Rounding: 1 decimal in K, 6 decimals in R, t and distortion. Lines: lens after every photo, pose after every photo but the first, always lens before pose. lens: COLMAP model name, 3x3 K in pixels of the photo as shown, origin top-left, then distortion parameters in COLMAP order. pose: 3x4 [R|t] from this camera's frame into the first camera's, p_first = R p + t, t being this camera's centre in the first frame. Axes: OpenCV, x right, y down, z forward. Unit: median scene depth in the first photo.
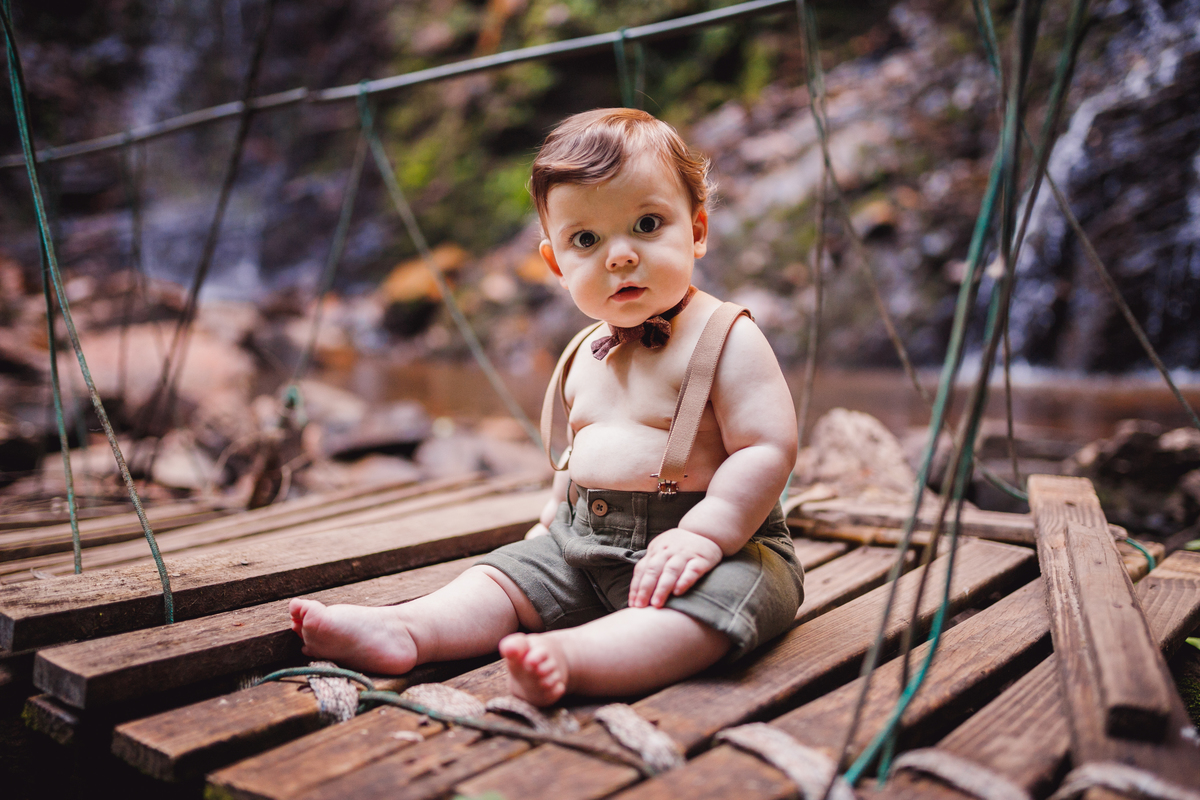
lens RADIAL K [[1144.9, 0, 600.3], [0, 1144.9, 406.8], [0, 0, 1]] dist [-0.068943, 0.097197]
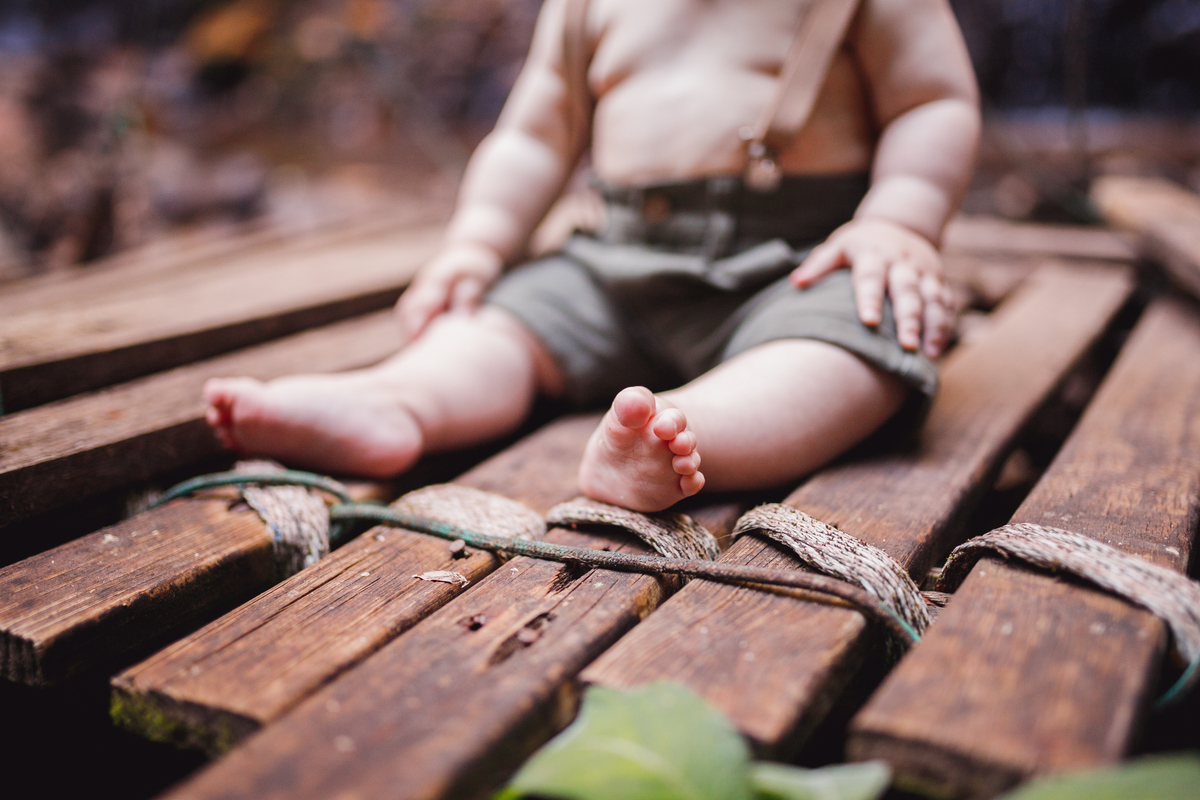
lens RADIAL K [[1144.9, 0, 600.3], [0, 1144.9, 406.8], [0, 0, 1]] dist [-0.068943, 0.097197]
pose [[0.987816, -0.048580, 0.147848, -0.157598], [0.019093, 0.980684, 0.194664, 0.077212], [-0.154449, -0.189469, 0.969663, 0.381062]]
